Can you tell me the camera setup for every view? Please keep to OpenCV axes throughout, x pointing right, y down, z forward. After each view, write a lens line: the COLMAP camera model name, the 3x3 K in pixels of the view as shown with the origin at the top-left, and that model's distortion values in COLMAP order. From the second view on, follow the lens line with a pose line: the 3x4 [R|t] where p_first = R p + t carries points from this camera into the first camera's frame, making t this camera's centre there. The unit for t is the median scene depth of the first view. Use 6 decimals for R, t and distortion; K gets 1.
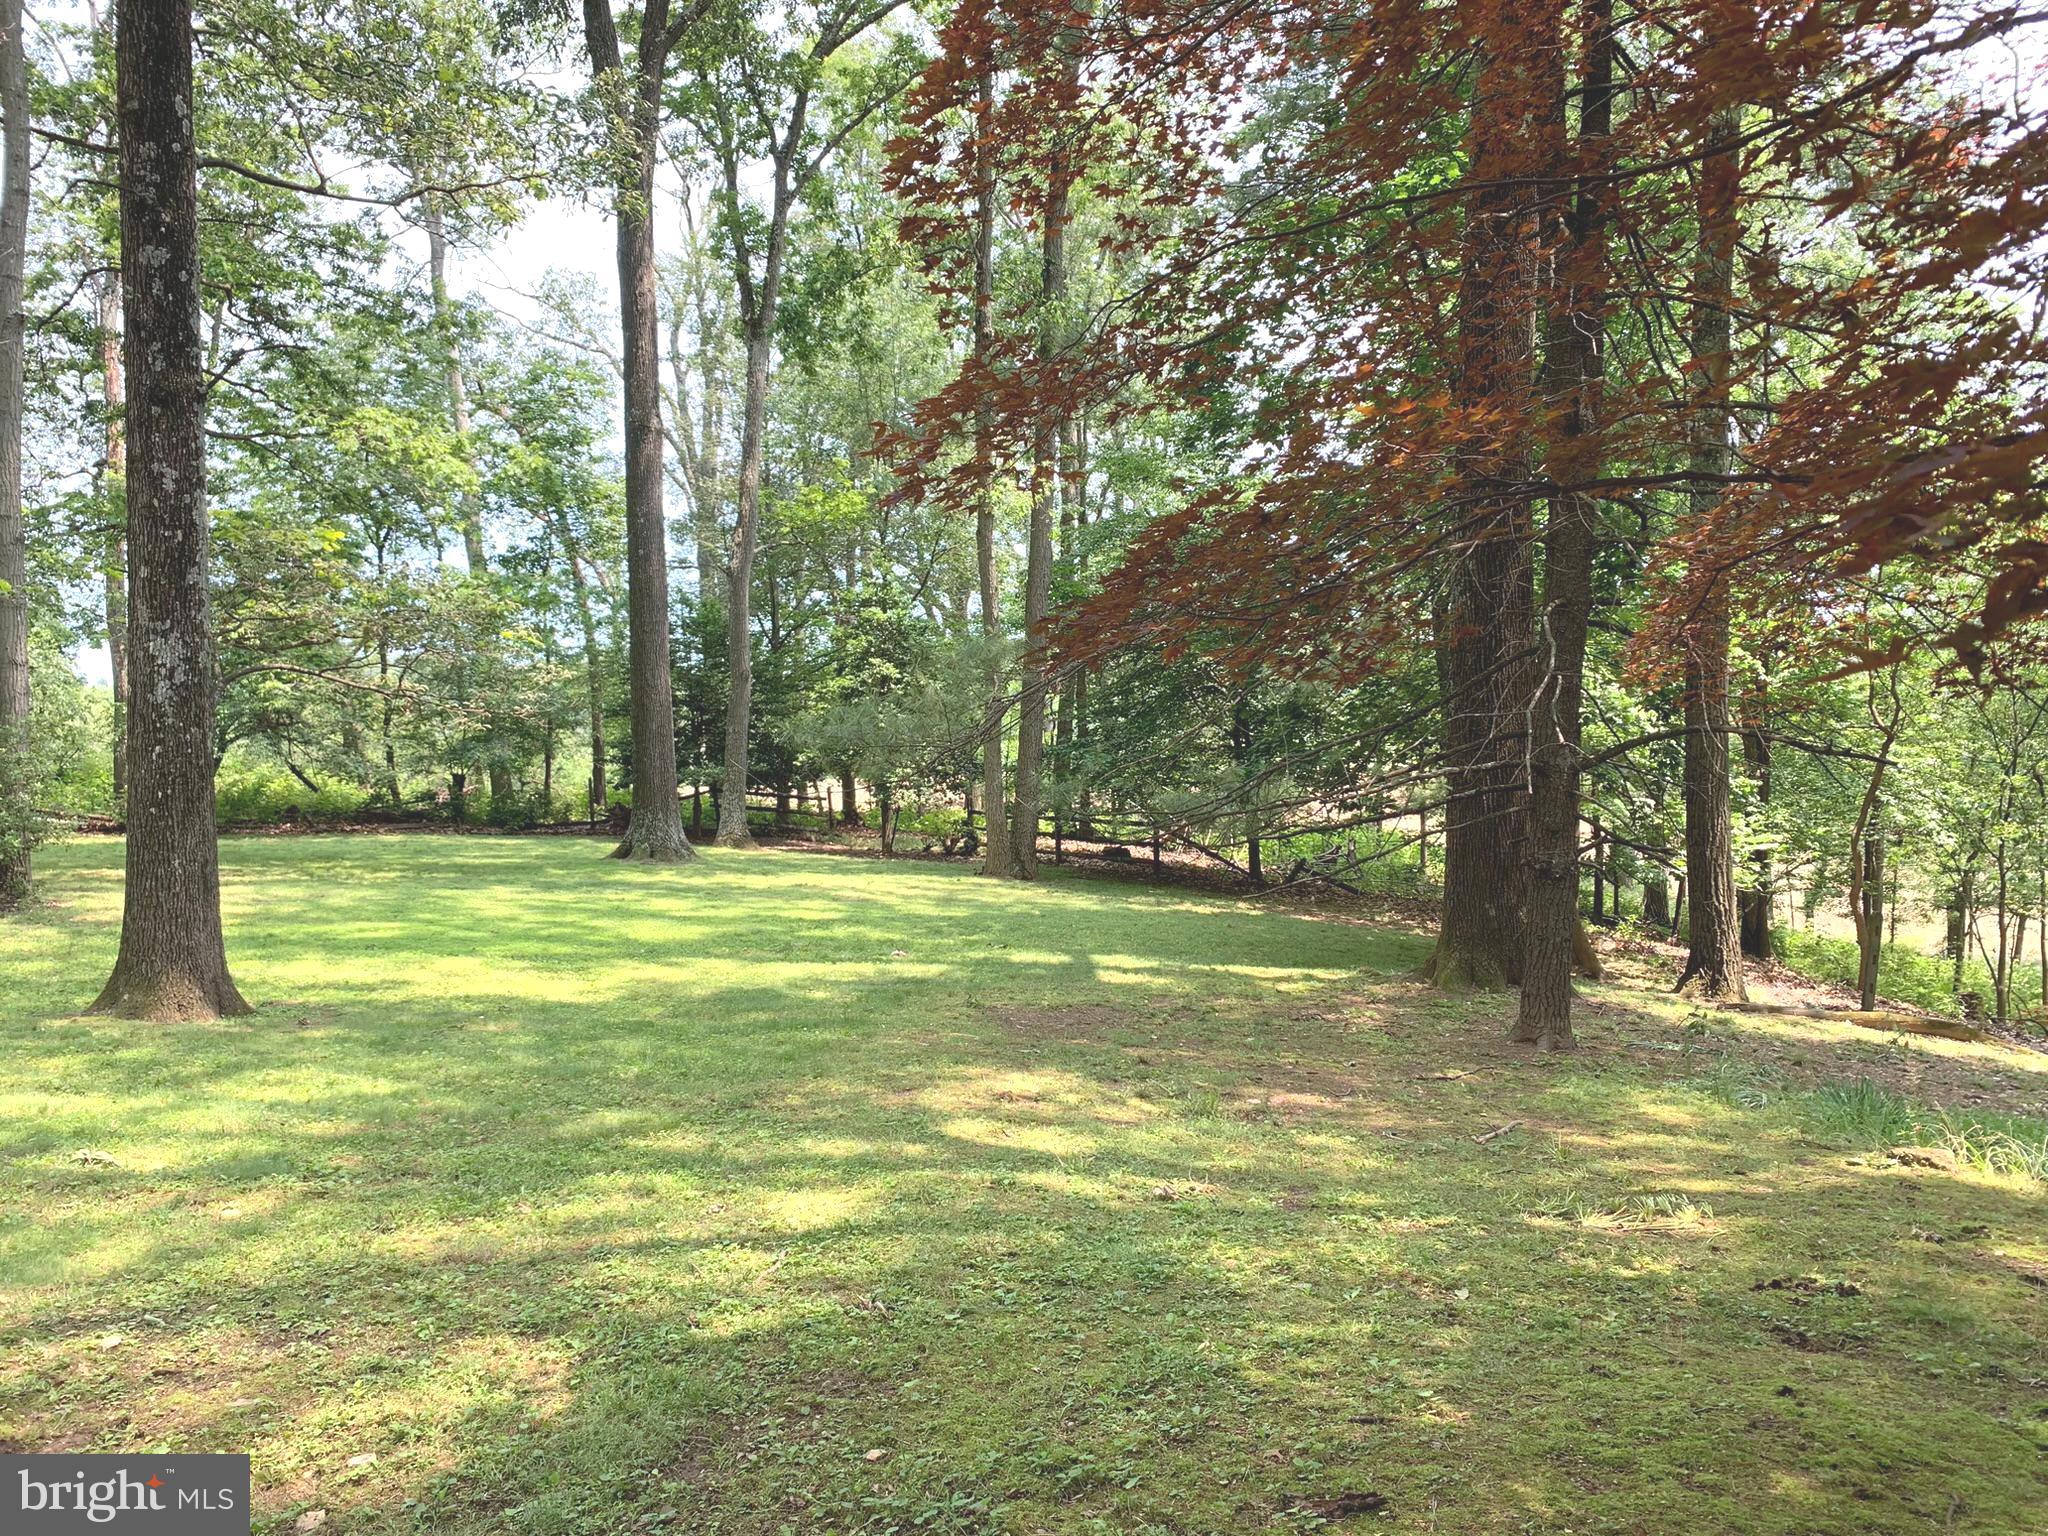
lens RADIAL K [[1555.7, 0, 1064.6], [0, 1555.7, 736.7], [0, 0, 1]] dist [0.025719, -0.032901]
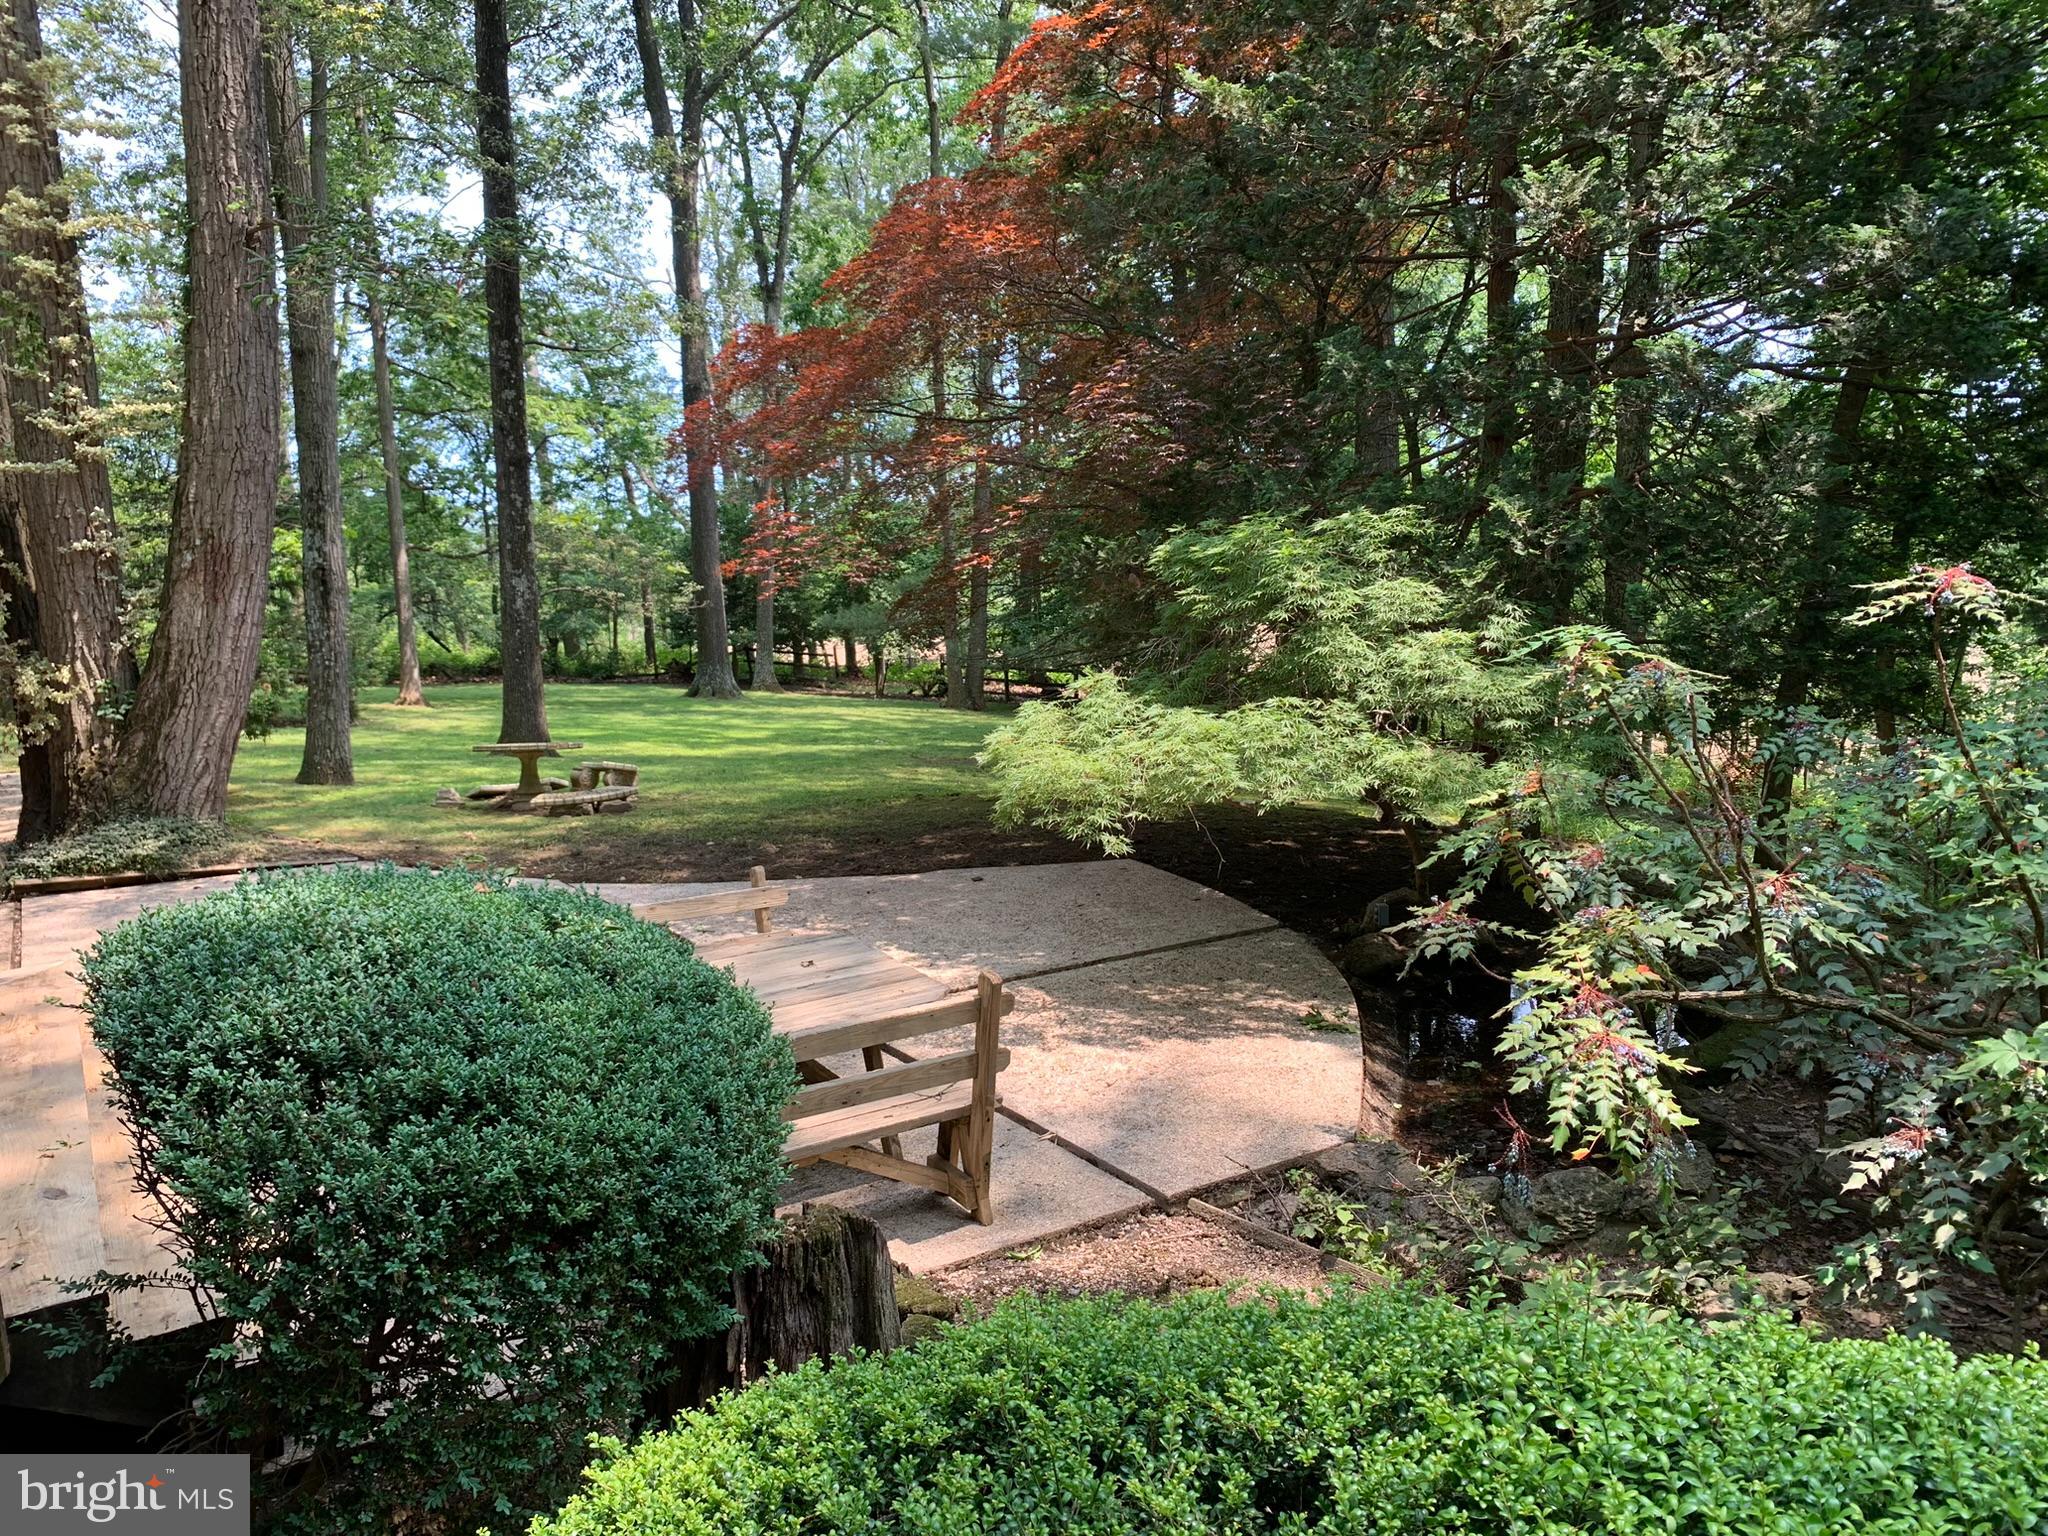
lens RADIAL K [[1555.7, 0, 1025.7], [0, 1555.7, 774.9], [0, 0, 1]] dist [0.025719, -0.032901]
pose [[0.999599, -0.006895, -0.027476, 0.047593], [0.010047, 0.993167, 0.116269, -0.011197], [0.026486, -0.116498, 0.992838, -0.330720]]
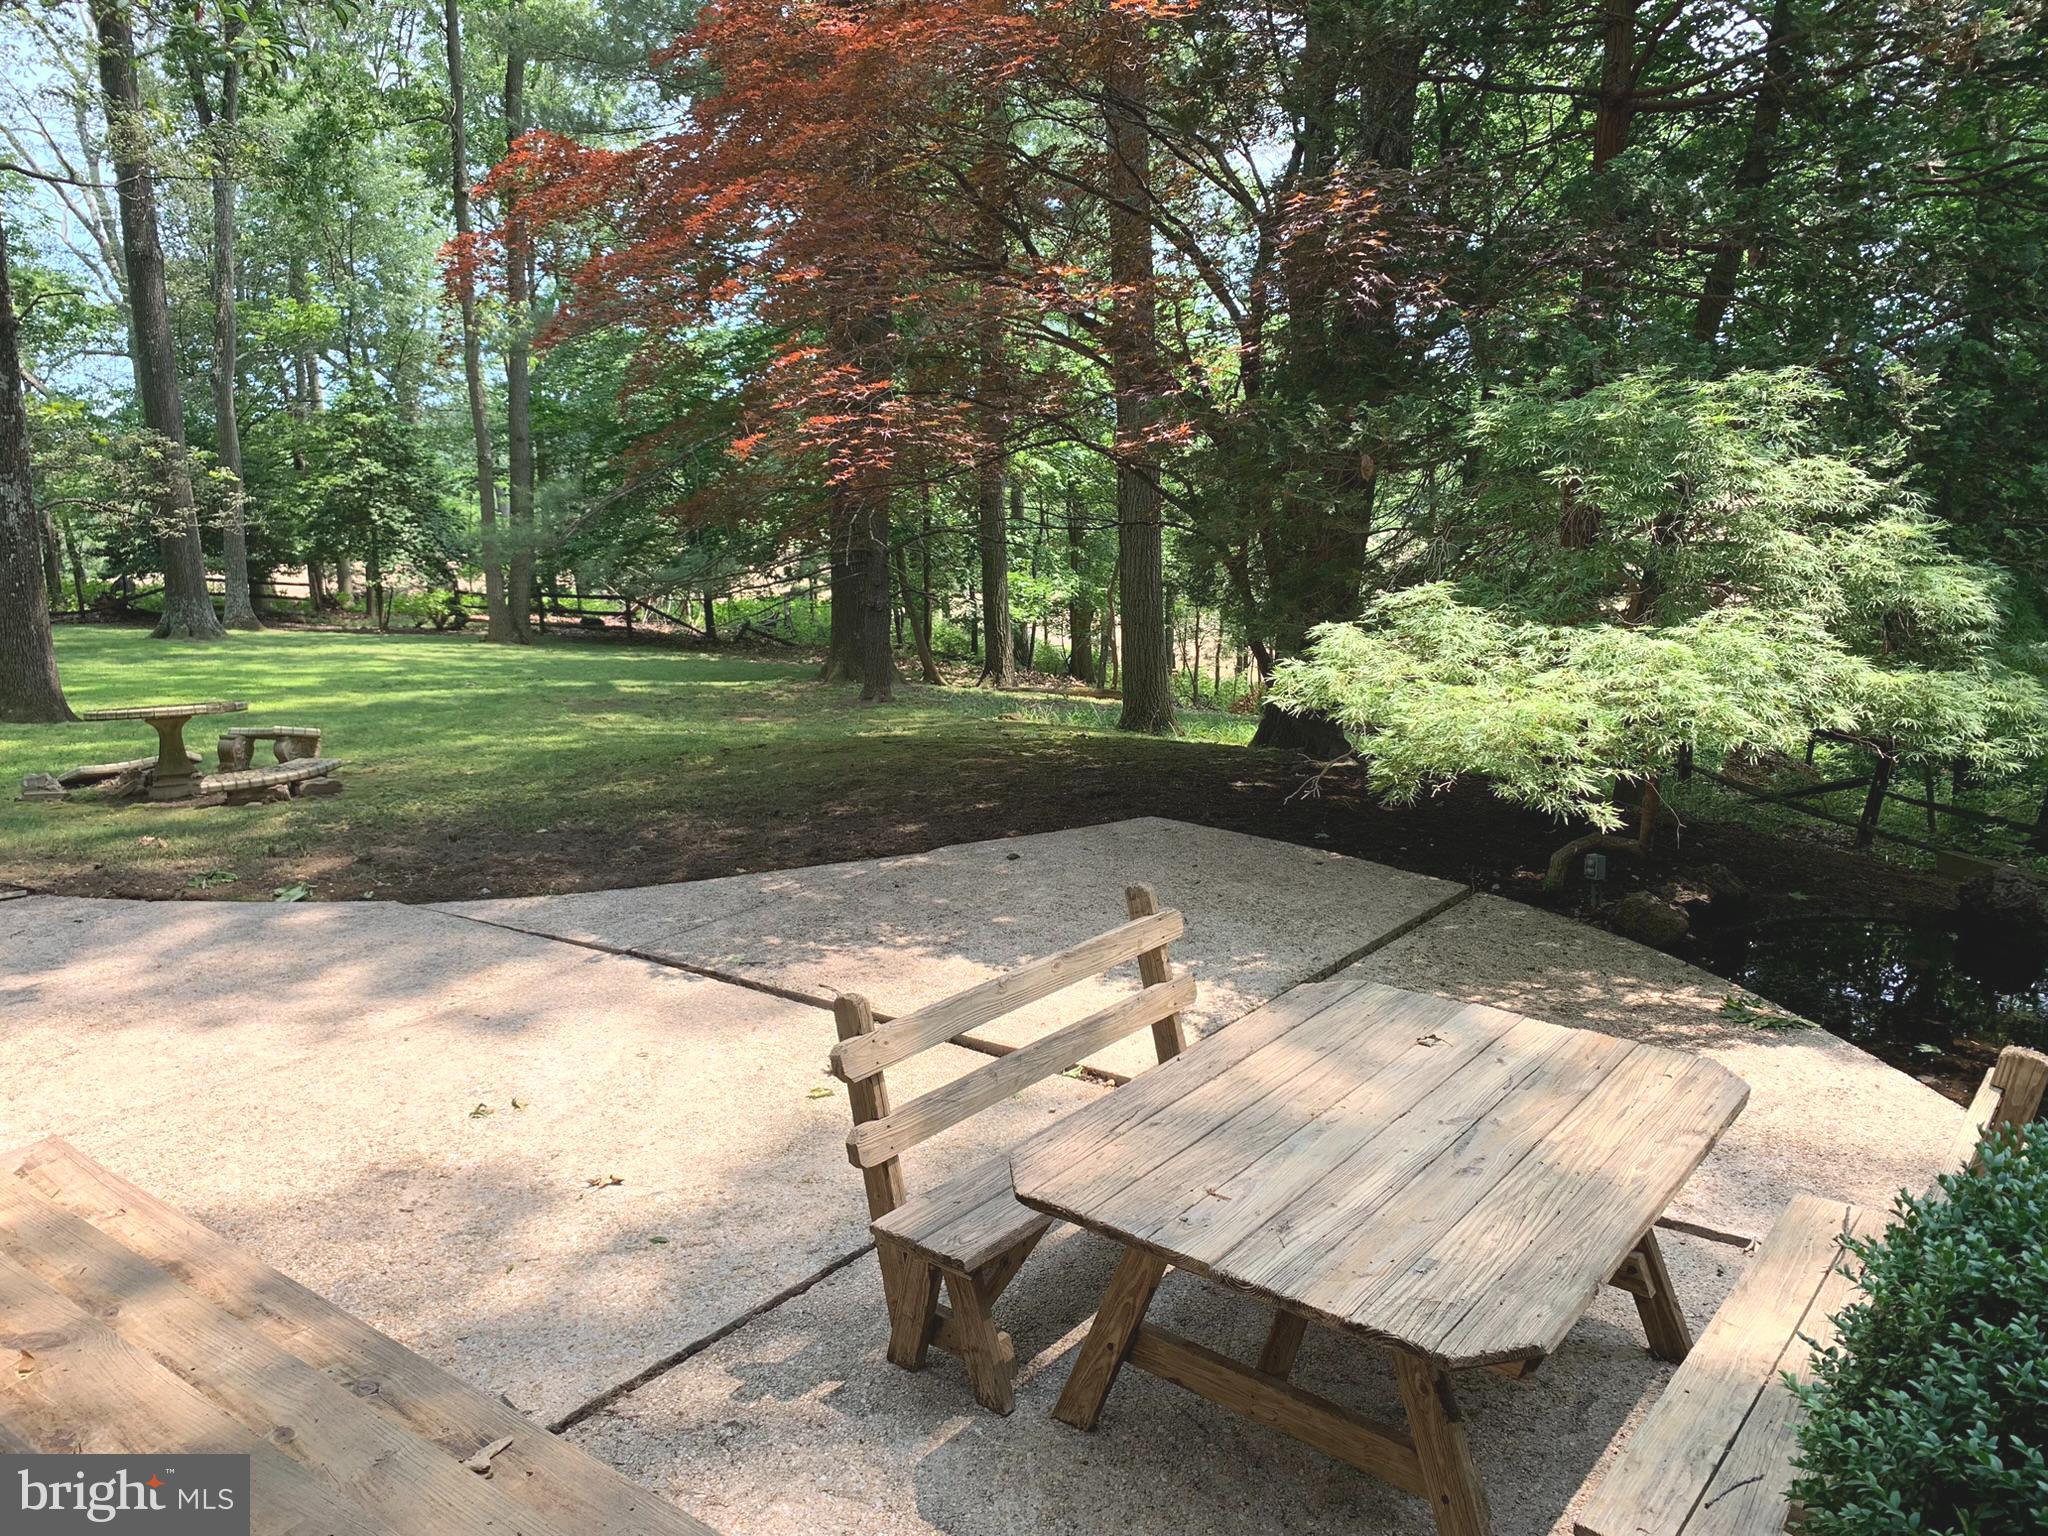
lens RADIAL K [[1555.7, 0, 1051.1], [0, 1555.7, 746.1], [0, 0, 1]] dist [0.025719, -0.032901]
pose [[0.942391, -0.059785, 0.329126, -0.035196], [0.010448, 0.988680, 0.149676, -0.008091], [-0.334349, -0.137614, 0.932348, -0.258507]]
